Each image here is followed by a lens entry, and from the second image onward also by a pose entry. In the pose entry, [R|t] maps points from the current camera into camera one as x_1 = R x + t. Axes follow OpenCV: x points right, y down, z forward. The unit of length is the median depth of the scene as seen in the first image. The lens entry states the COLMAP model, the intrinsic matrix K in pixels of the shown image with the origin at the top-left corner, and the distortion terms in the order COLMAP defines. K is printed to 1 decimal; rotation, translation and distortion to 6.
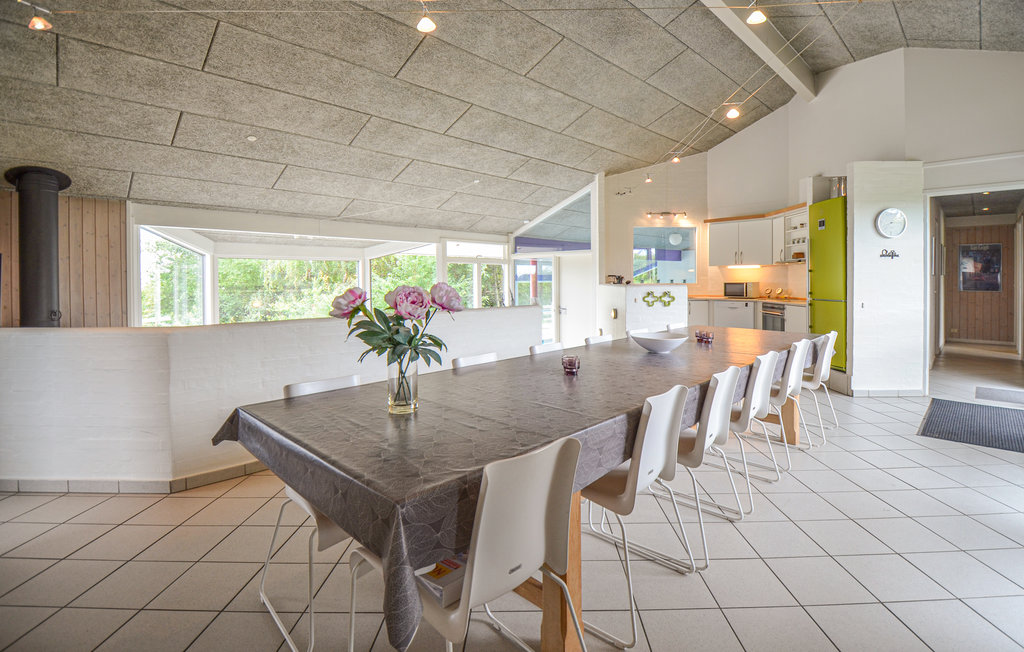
lens RADIAL K [[465.9, 0, 523.1], [0, 465.9, 287.1], [0, 0, 1]] dist [-0.021120, -0.002871]
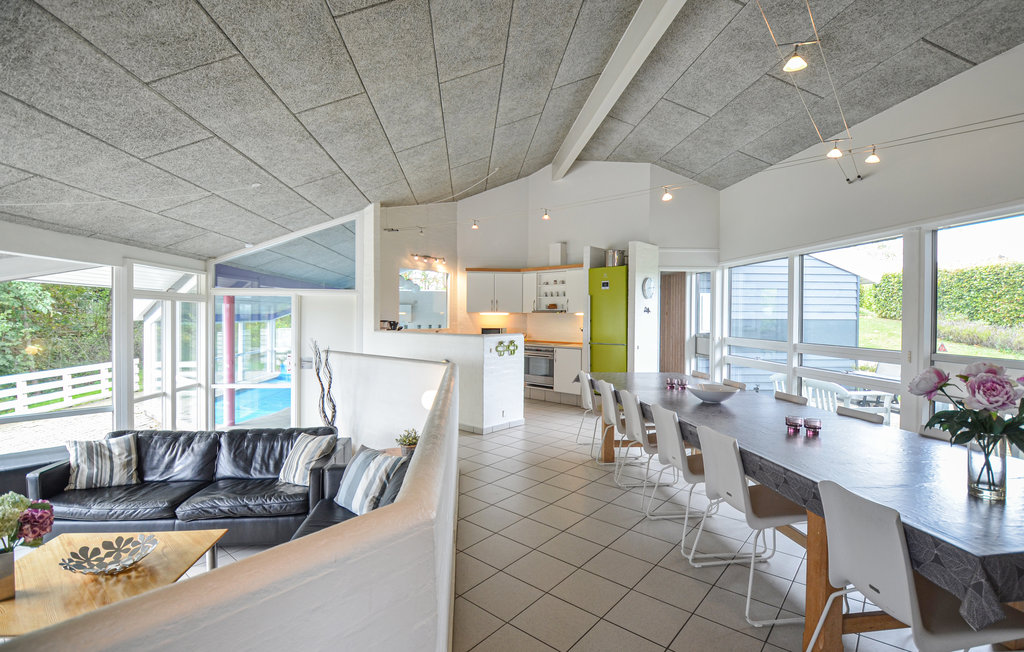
lens RADIAL K [[465.9, 0, 504.6], [0, 465.9, 322.5], [0, 0, 1]] dist [-0.021120, -0.002871]
pose [[0.649605, 0.000580, 0.760272, -0.368695], [0.001173, 0.999998, -0.001764, -0.021541], [-0.760271, 0.002038, 0.649603, 0.267871]]
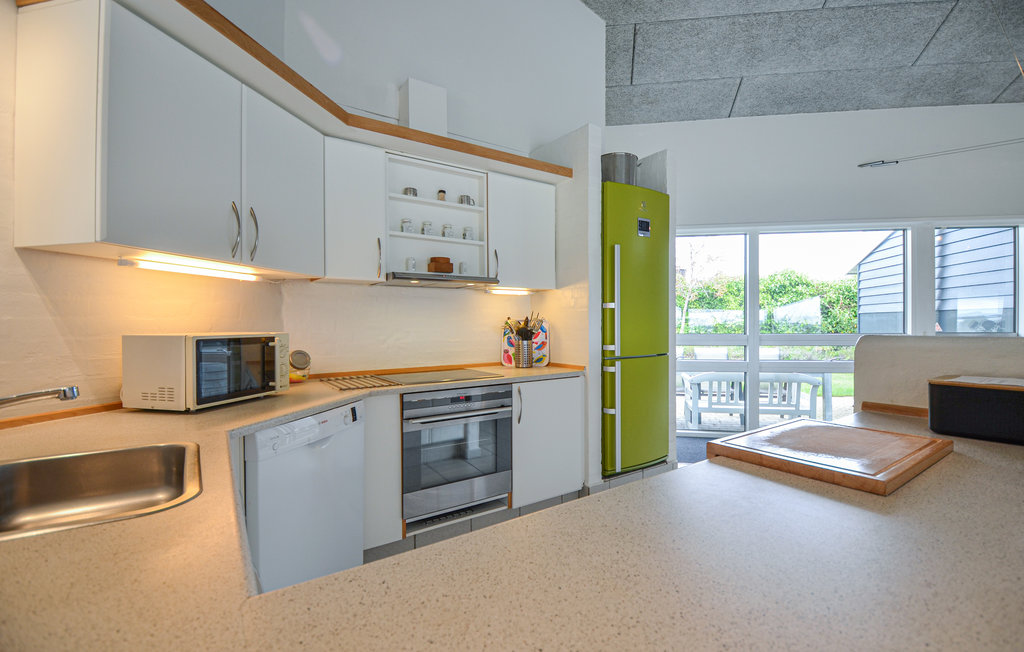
lens RADIAL K [[465.9, 0, 522.2], [0, 465.9, 328.1], [0, 0, 1]] dist [-0.021120, -0.002871]
pose [[-0.600209, 0.007033, 0.799812, 0.196123], [0.023586, 0.999682, 0.008909, -0.012687], [-0.799495, 0.024211, -0.600184, 1.056131]]
